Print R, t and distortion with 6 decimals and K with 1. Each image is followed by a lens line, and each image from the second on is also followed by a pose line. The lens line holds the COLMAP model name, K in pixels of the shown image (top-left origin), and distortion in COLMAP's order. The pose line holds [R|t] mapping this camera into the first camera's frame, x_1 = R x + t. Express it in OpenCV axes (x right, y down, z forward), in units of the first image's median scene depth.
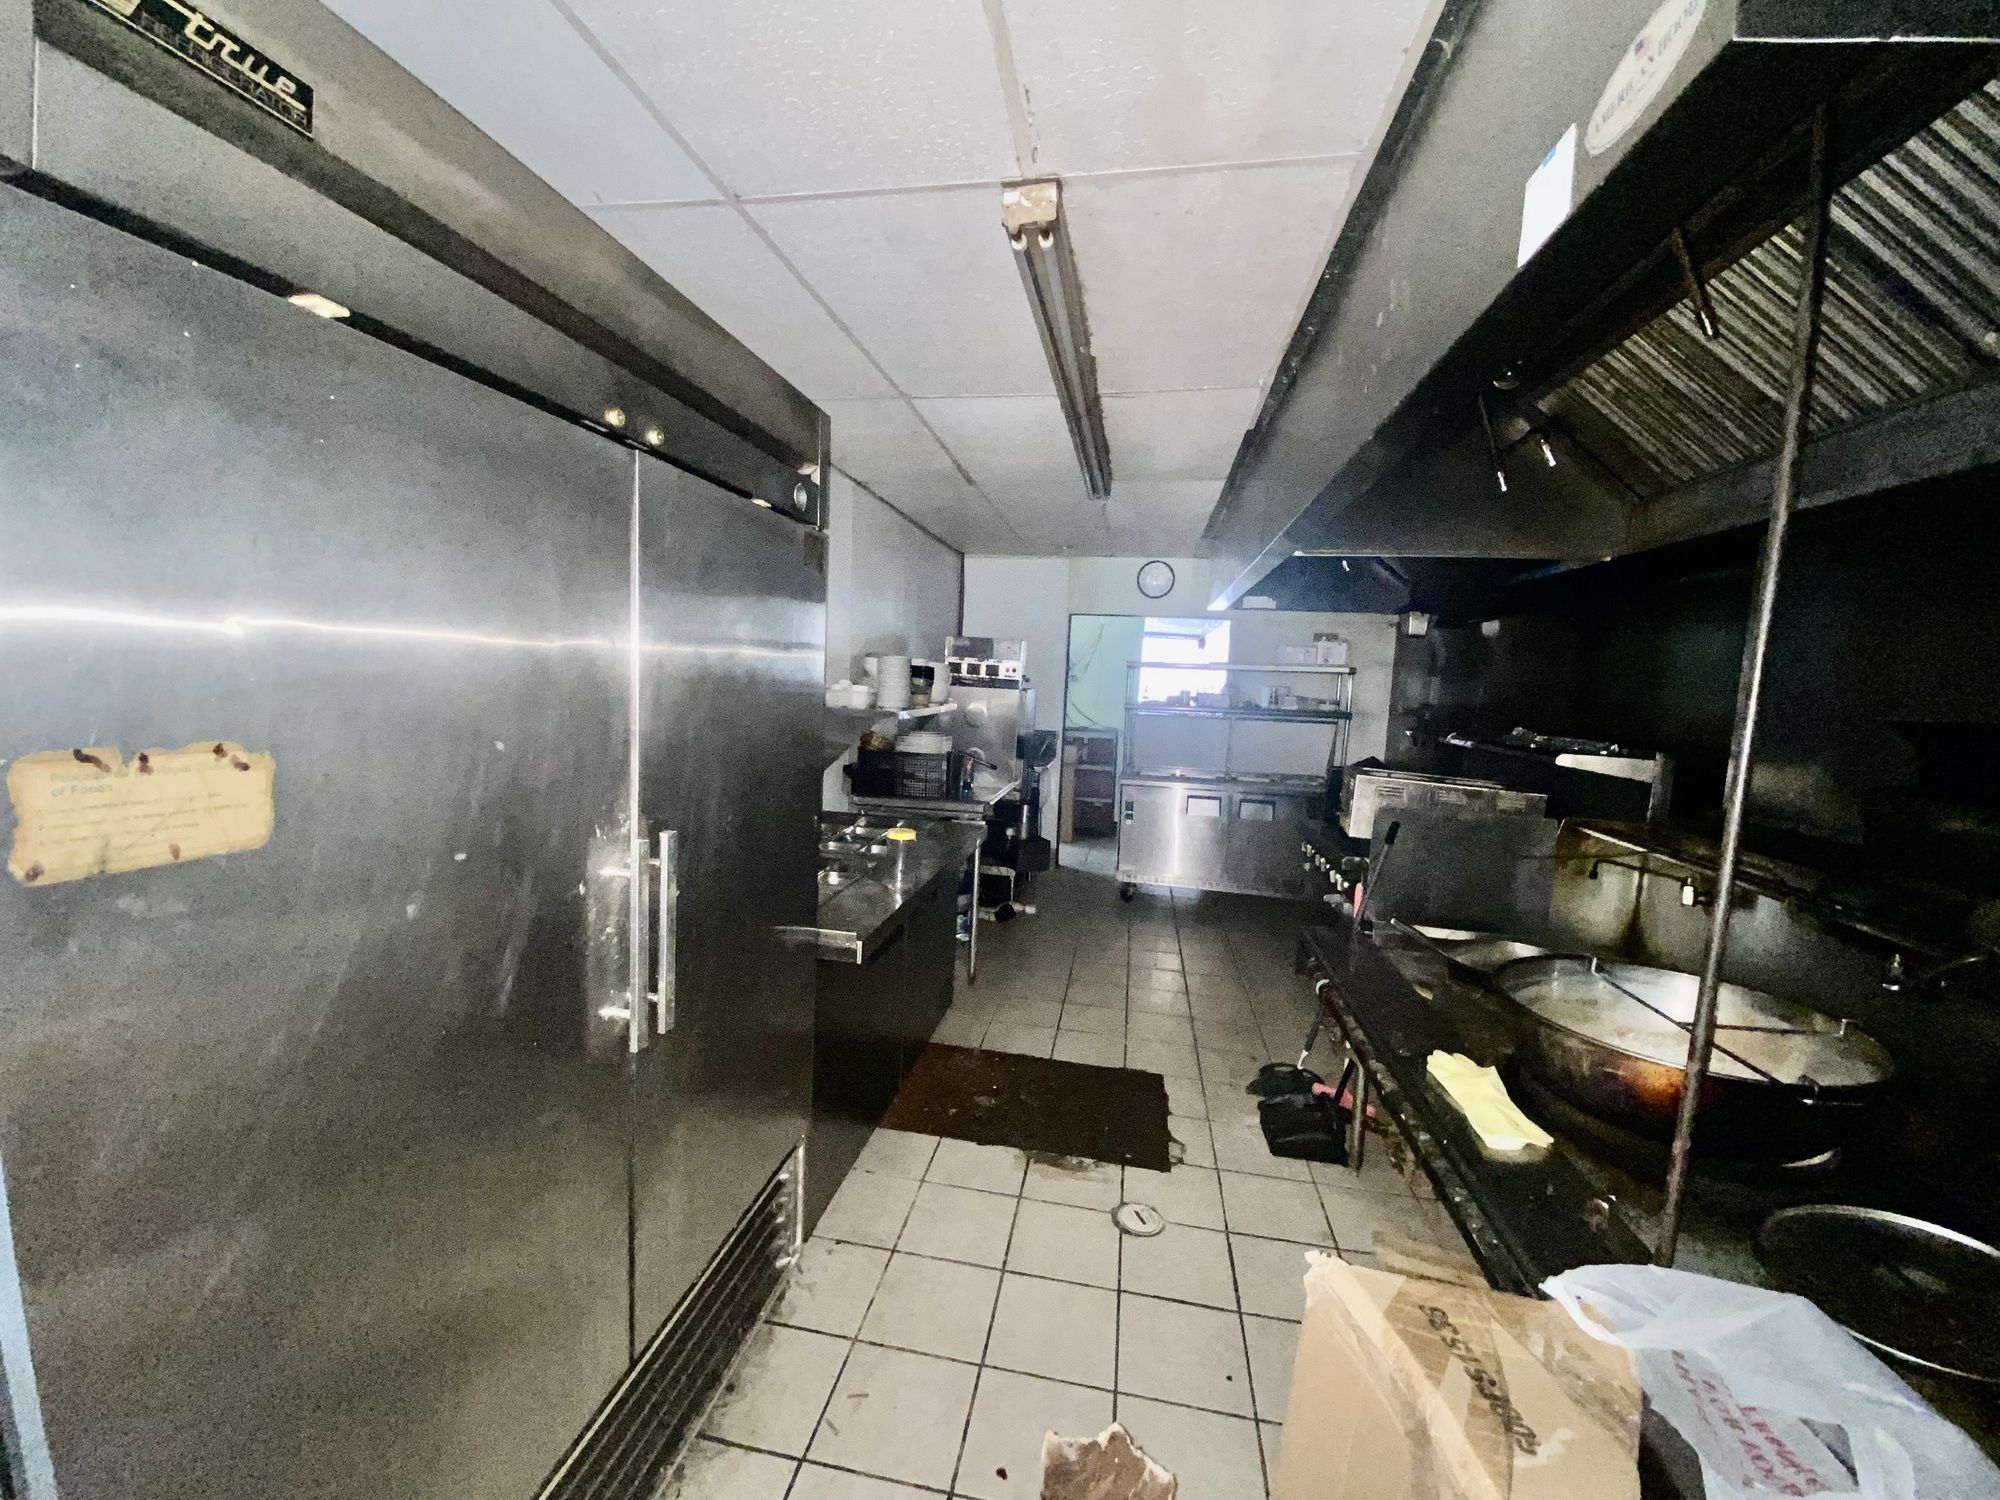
lens RADIAL K [[815.0, 0, 1000.0], [0, 815.0, 750.0], [0, 0, 1]] dist [0.029153, -0.025329]
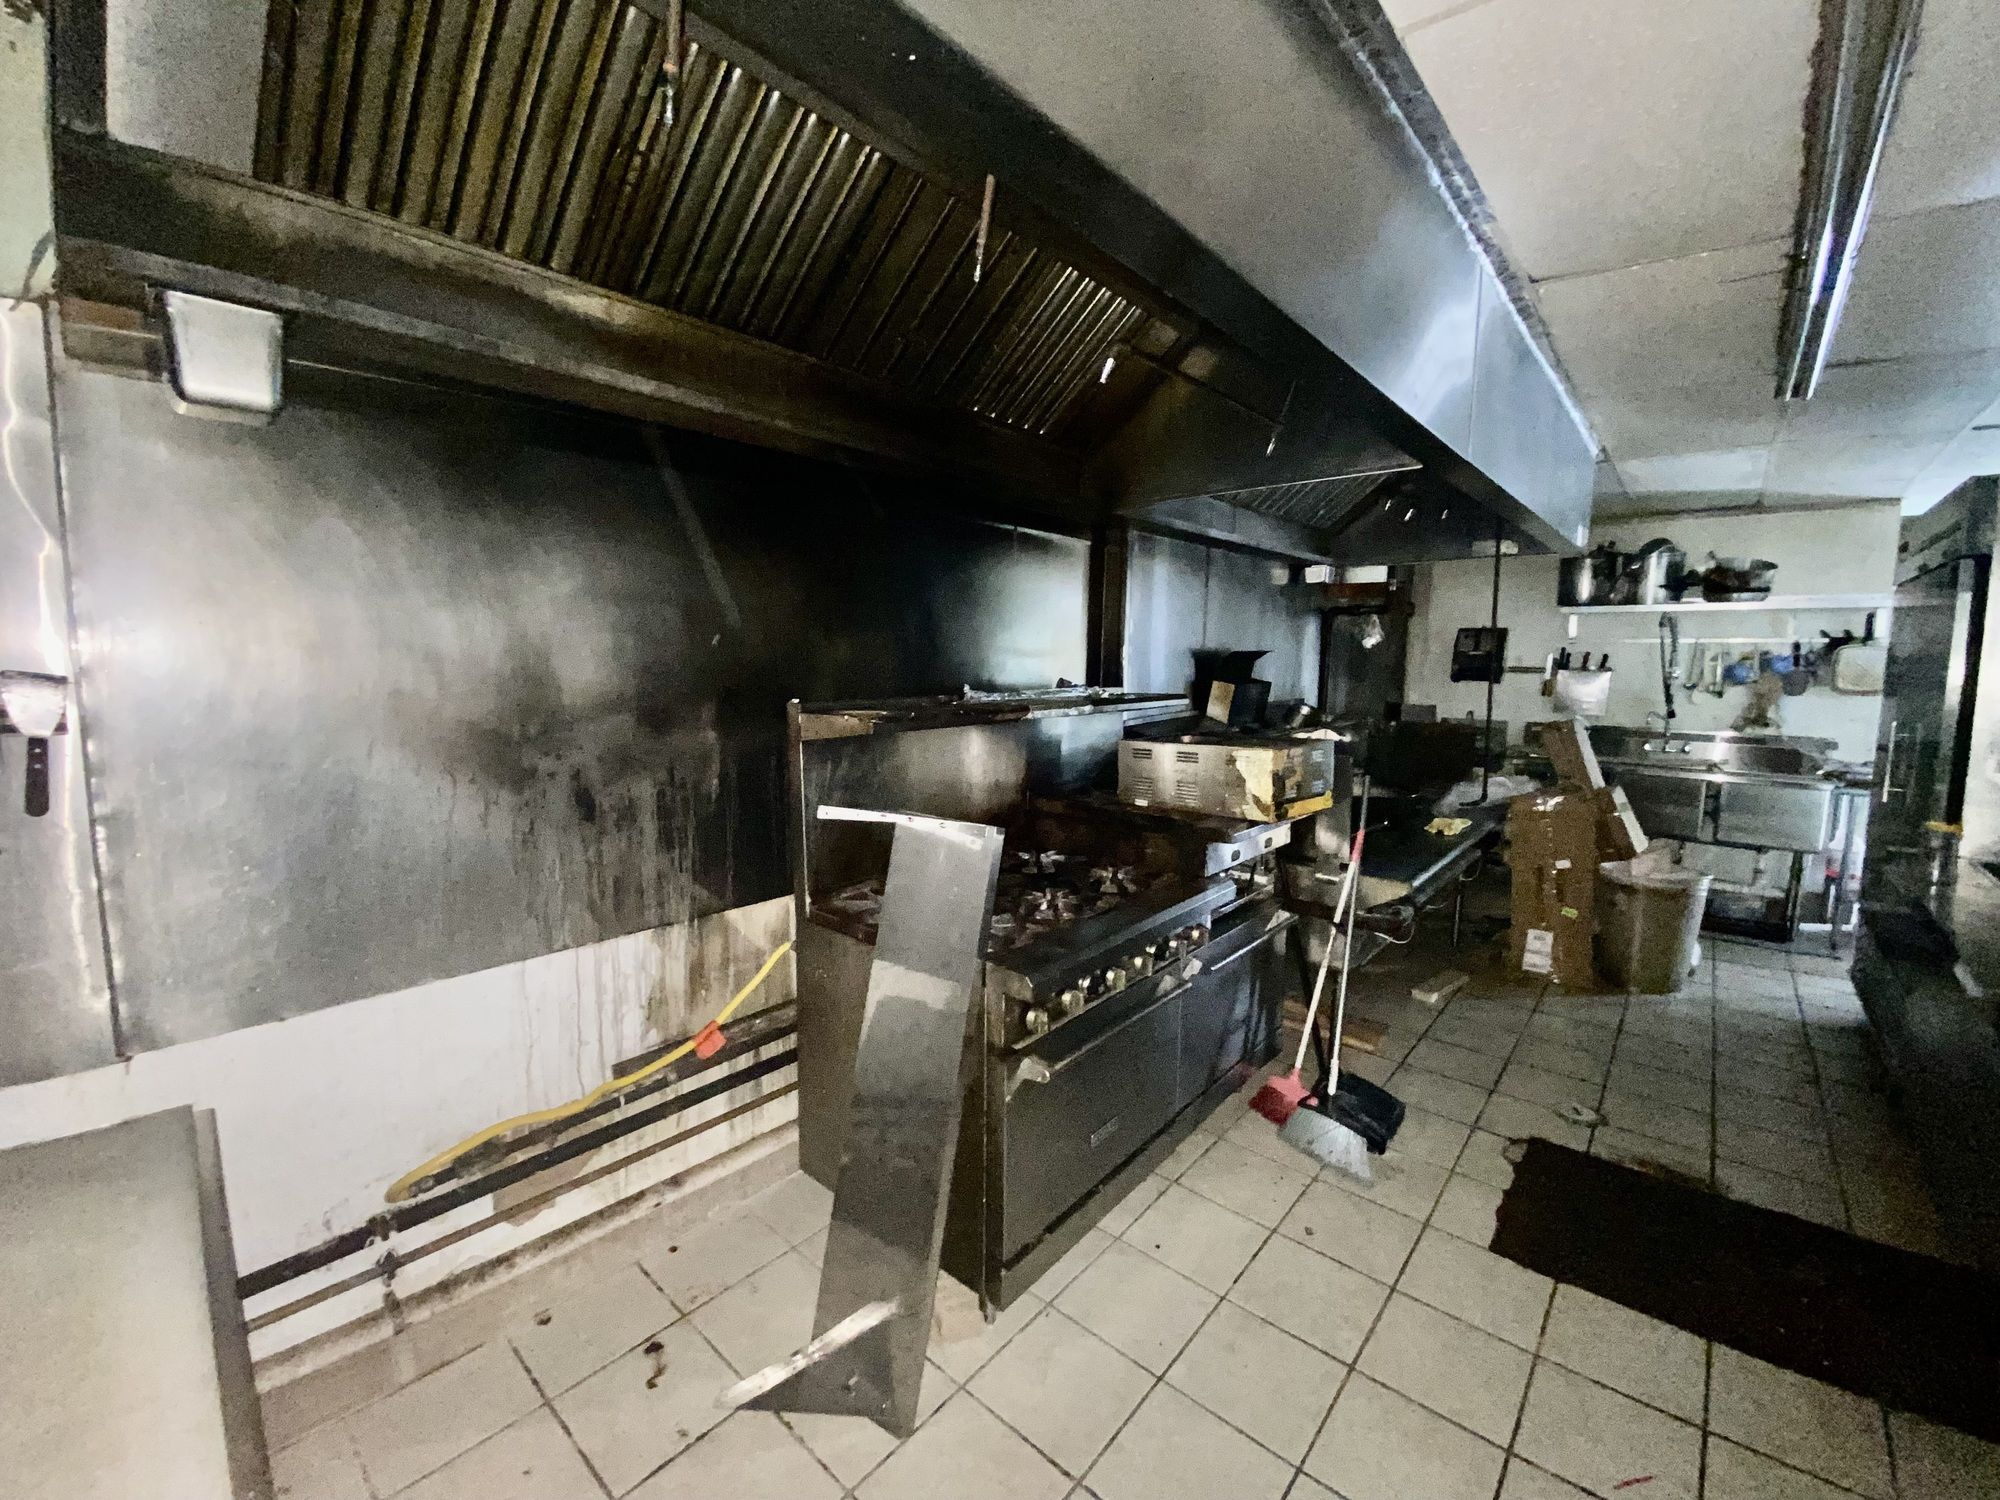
lens RADIAL K [[815.0, 0, 1000.0], [0, 815.0, 750.0], [0, 0, 1]] dist [0.029153, -0.025329]
pose [[-0.855631, -0.104836, 0.506858, 0.262045], [0.008904, 0.976146, 0.216932, -0.154874], [-0.517510, 0.190127, -0.834287, 1.808987]]
